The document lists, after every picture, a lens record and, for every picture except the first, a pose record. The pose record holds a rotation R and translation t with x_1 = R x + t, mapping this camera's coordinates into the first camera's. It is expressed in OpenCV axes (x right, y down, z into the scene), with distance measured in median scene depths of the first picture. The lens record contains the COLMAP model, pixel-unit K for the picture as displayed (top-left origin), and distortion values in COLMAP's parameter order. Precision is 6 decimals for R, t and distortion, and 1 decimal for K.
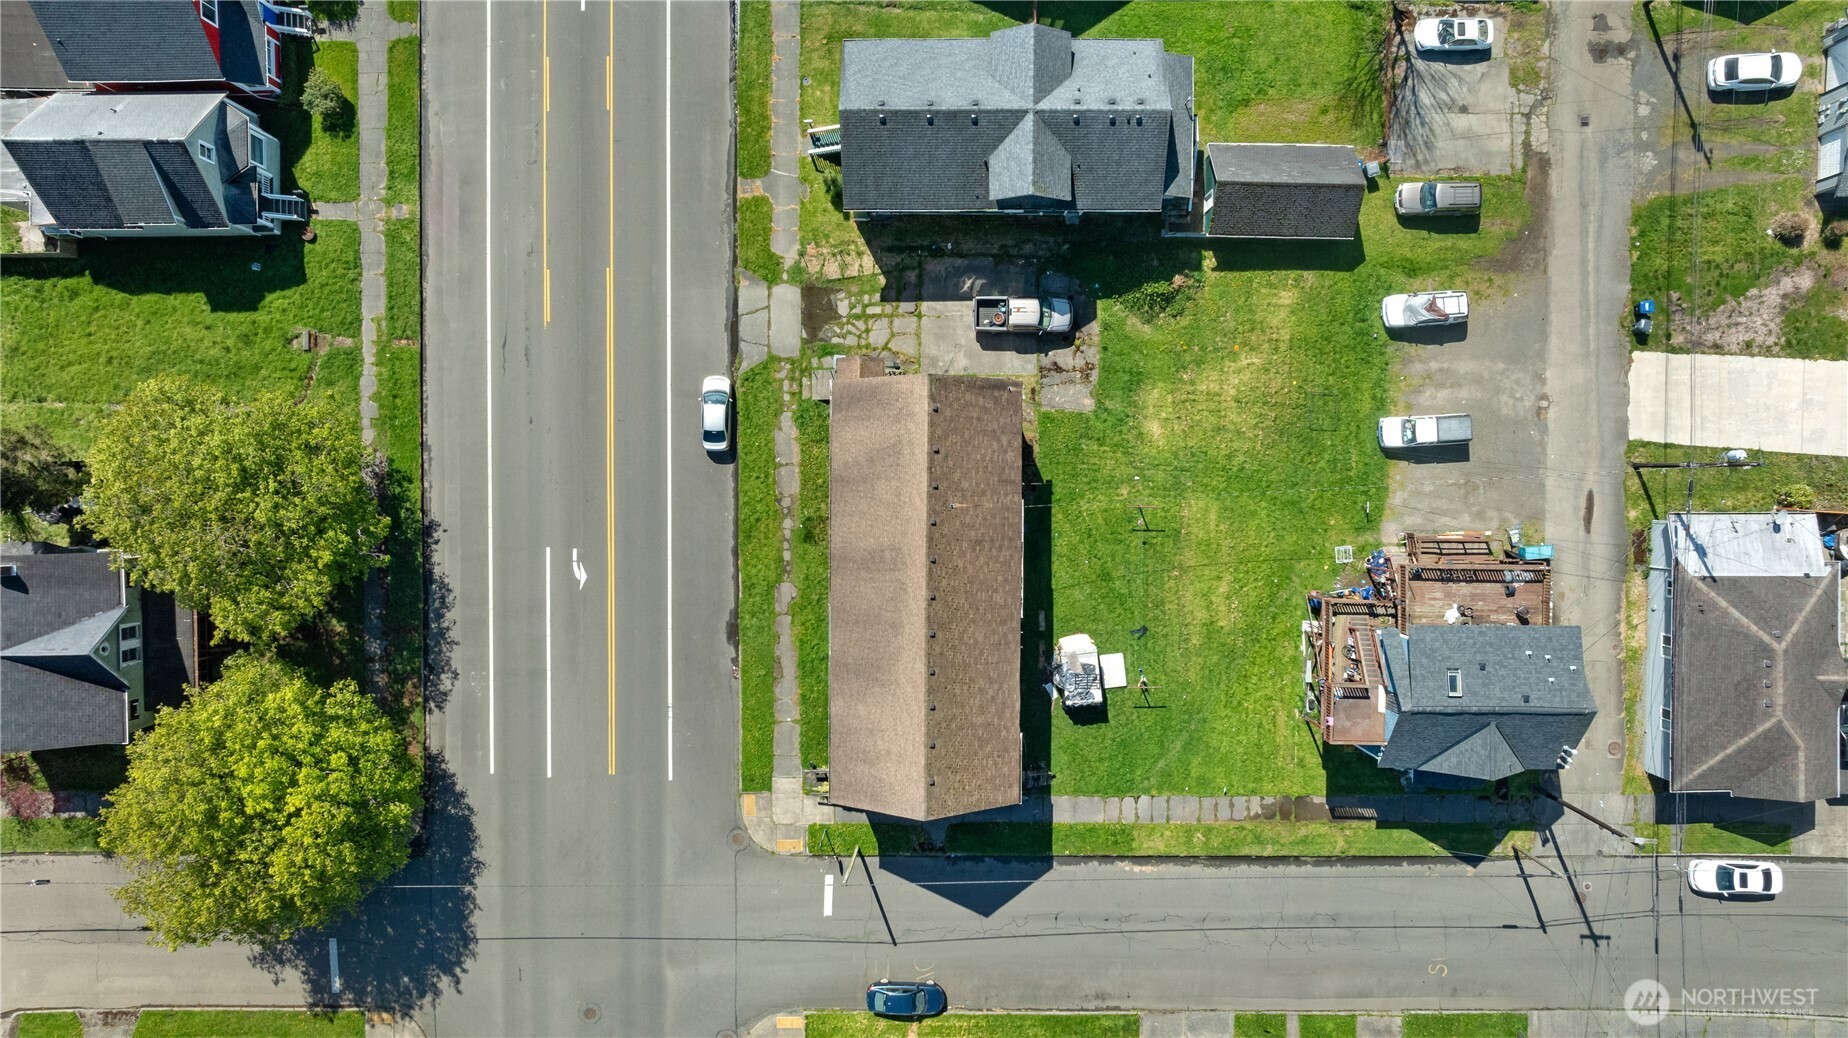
lens RADIAL K [[1300.2, 0, 928.9], [0, 1300.2, 512.6], [0, 0, 1]] dist [-0.015505, 0.004659]
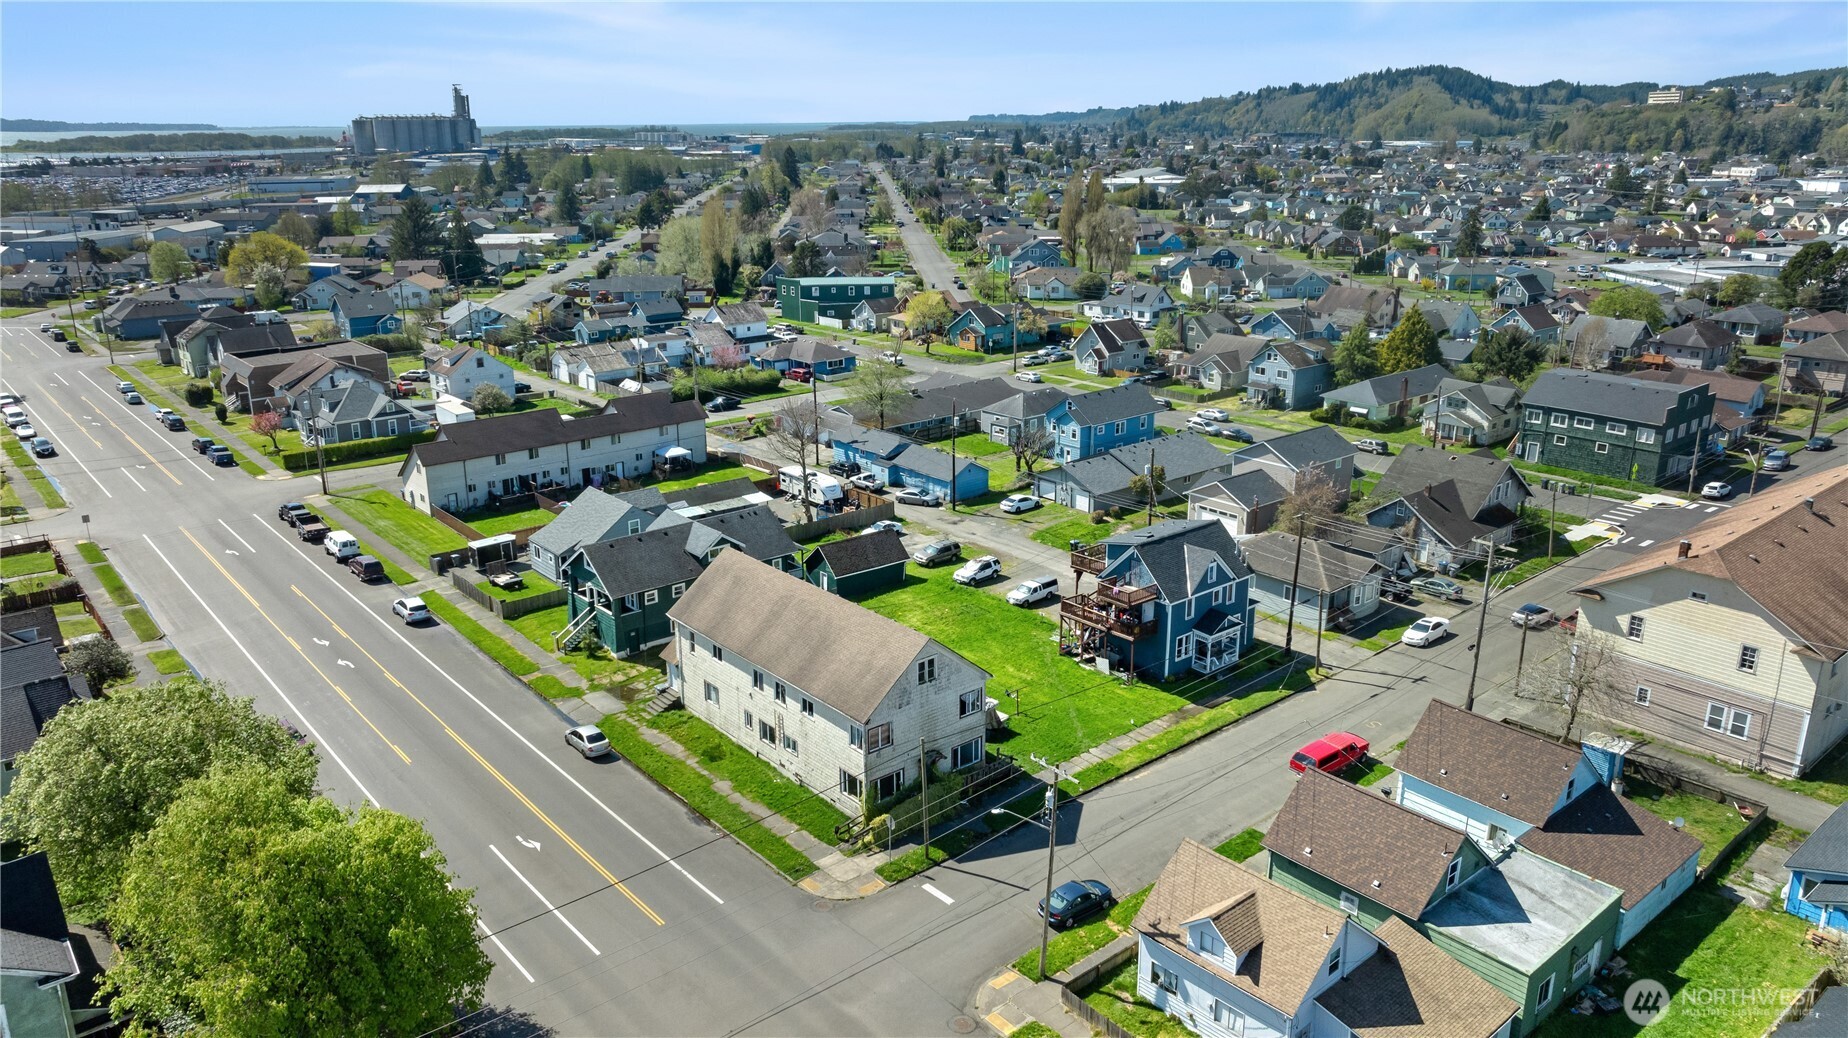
lens RADIAL K [[1300.2, 0, 928.9], [0, 1300.2, 512.6], [0, 0, 1]] dist [-0.015505, 0.004659]
pose [[0.760500, -0.185806, 0.622186, -0.608752], [0.649176, 0.196212, -0.734895, 0.921263], [0.014468, 0.962796, 0.269840, 0.499126]]
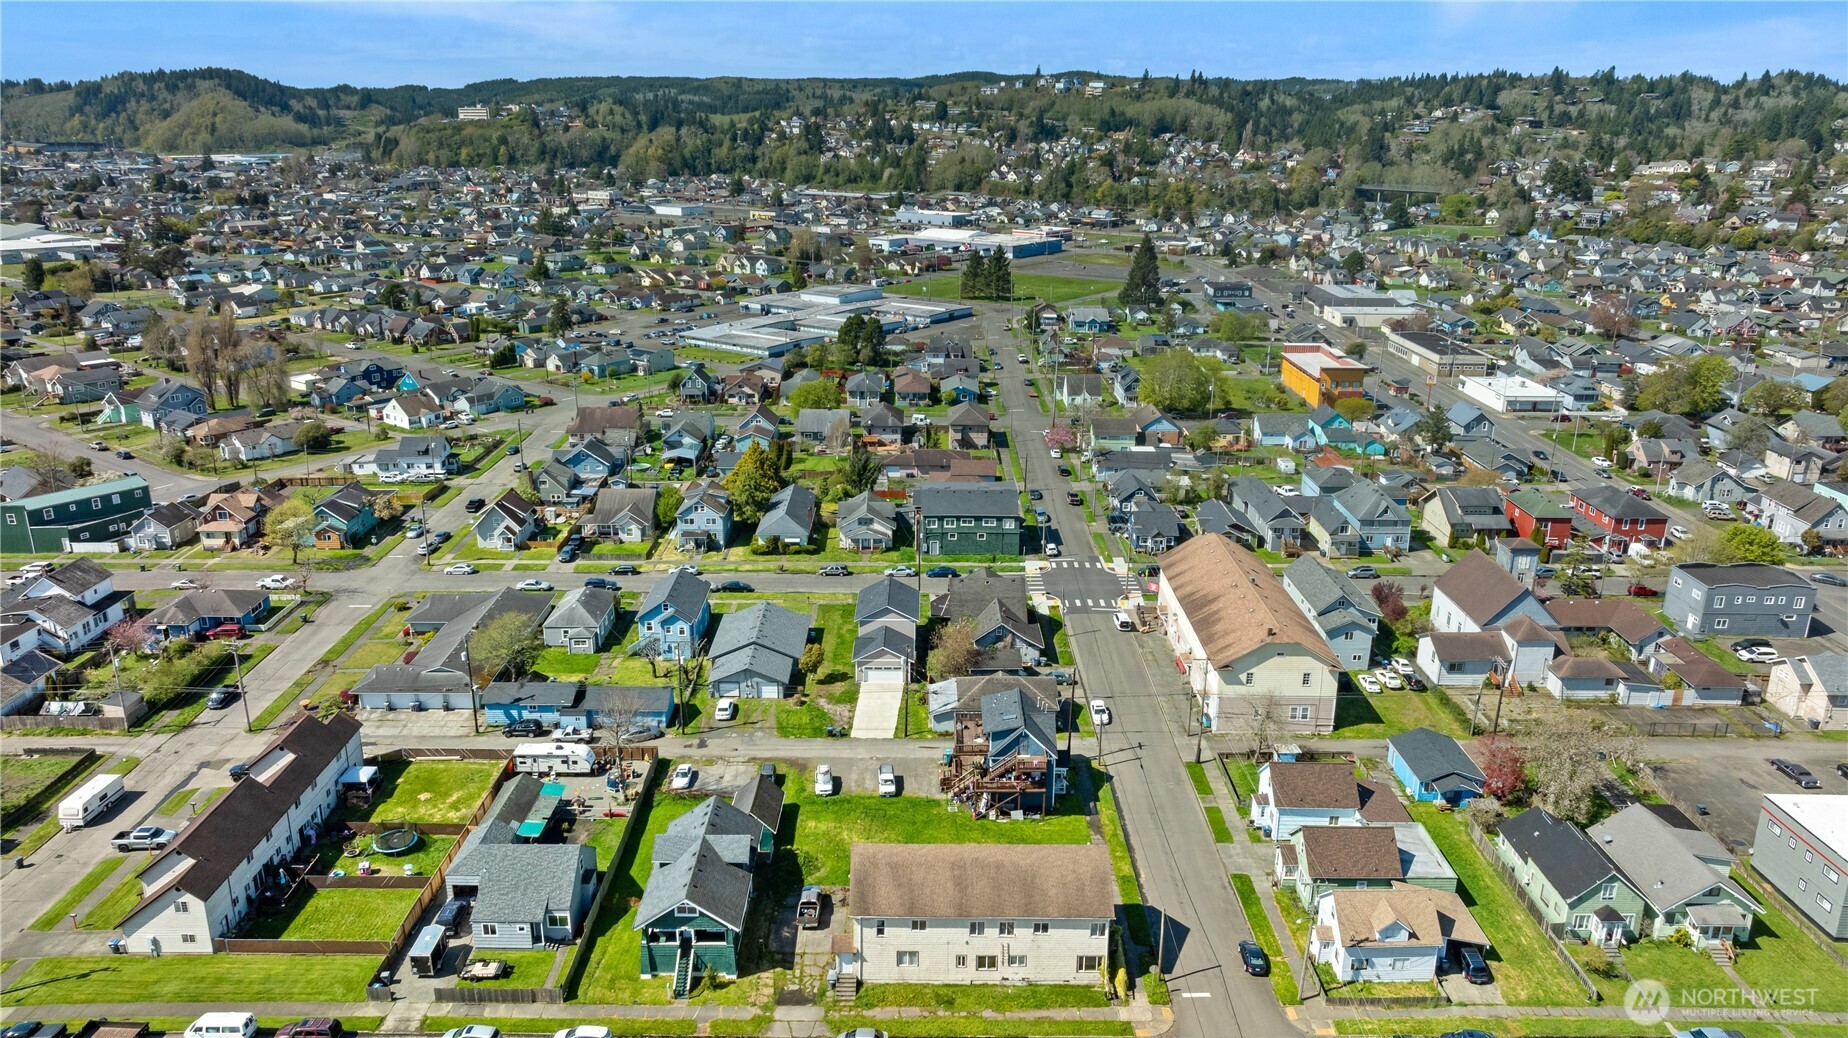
lens RADIAL K [[1300.2, 0, 928.9], [0, 1300.2, 512.6], [0, 0, 1]] dist [-0.015505, 0.004659]
pose [[-0.002834, -0.293408, 0.955983, -1.318752], [0.999809, -0.019327, -0.002968, 0.010574], [0.019347, 0.955792, 0.293406, 0.053980]]
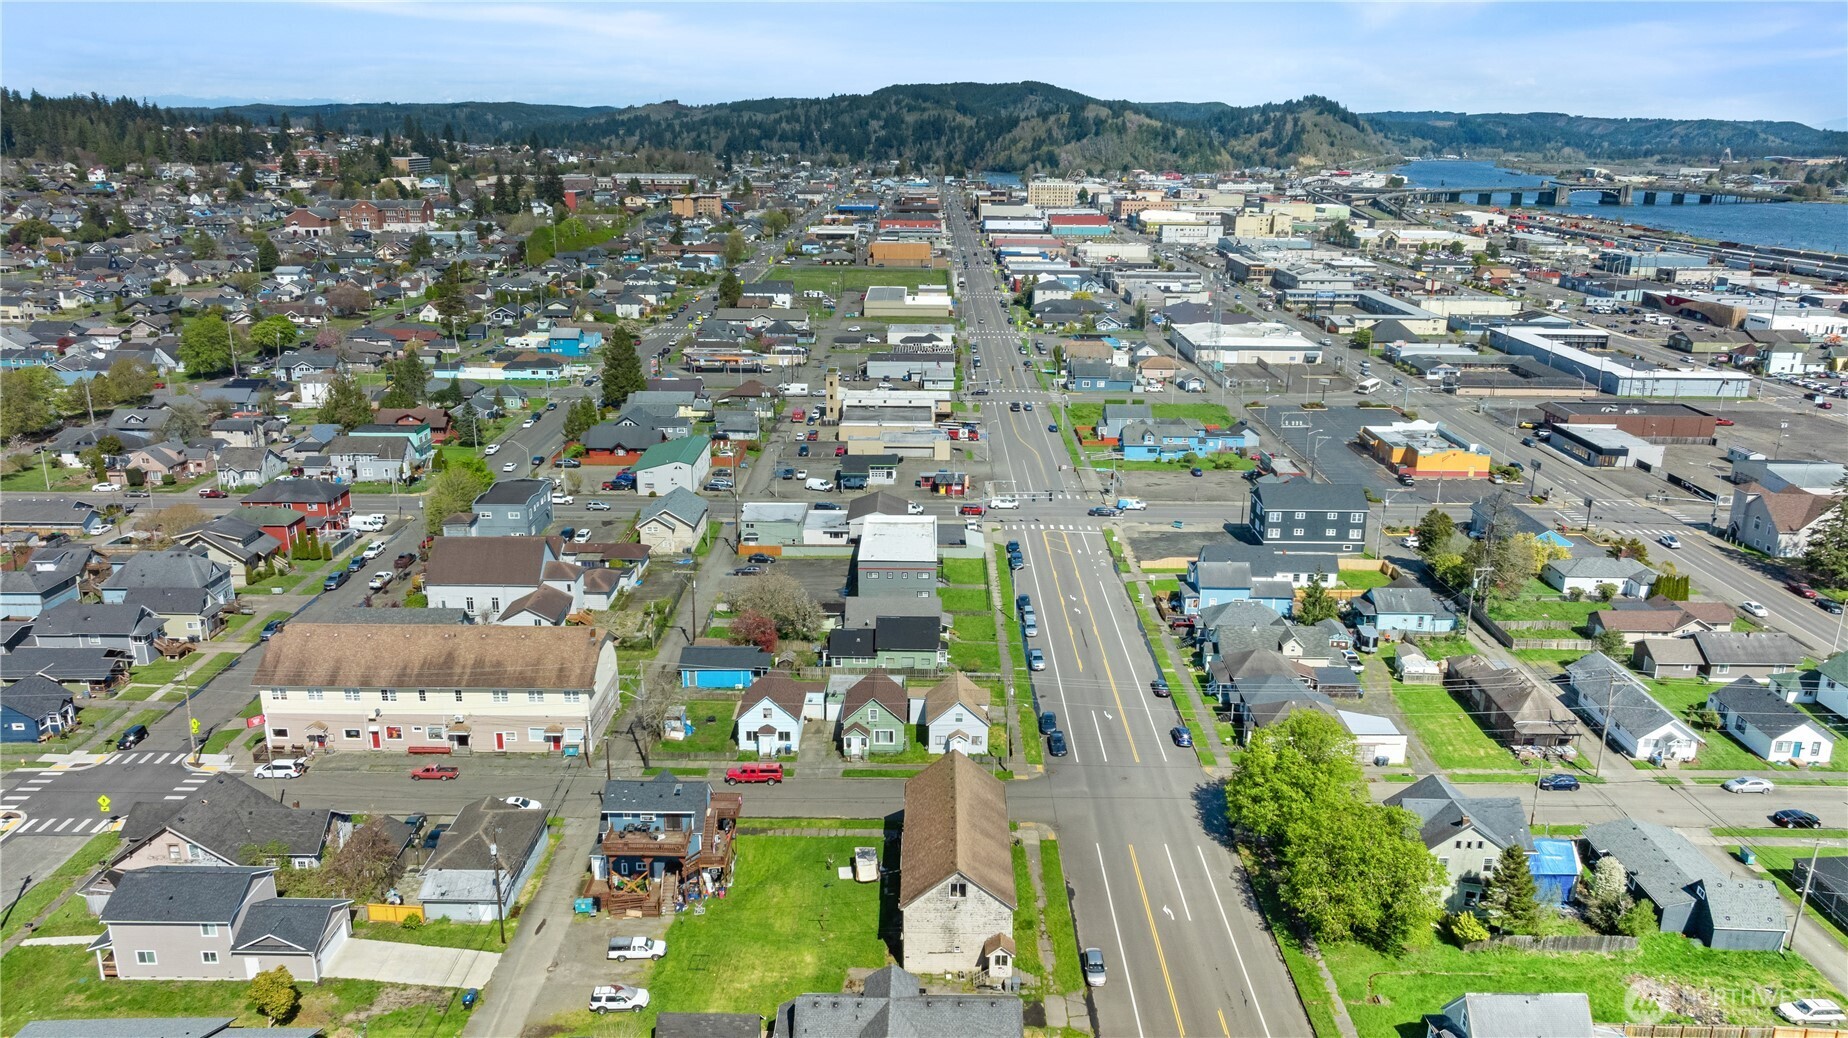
lens RADIAL K [[1300.2, 0, 928.9], [0, 1300.2, 512.6], [0, 0, 1]] dist [-0.015505, 0.004659]
pose [[-0.999998, -0.001489, 0.001213, 0.030160], [0.001612, -0.307309, 0.951608, -1.358352], [-0.001045, 0.951609, 0.307311, 0.022949]]
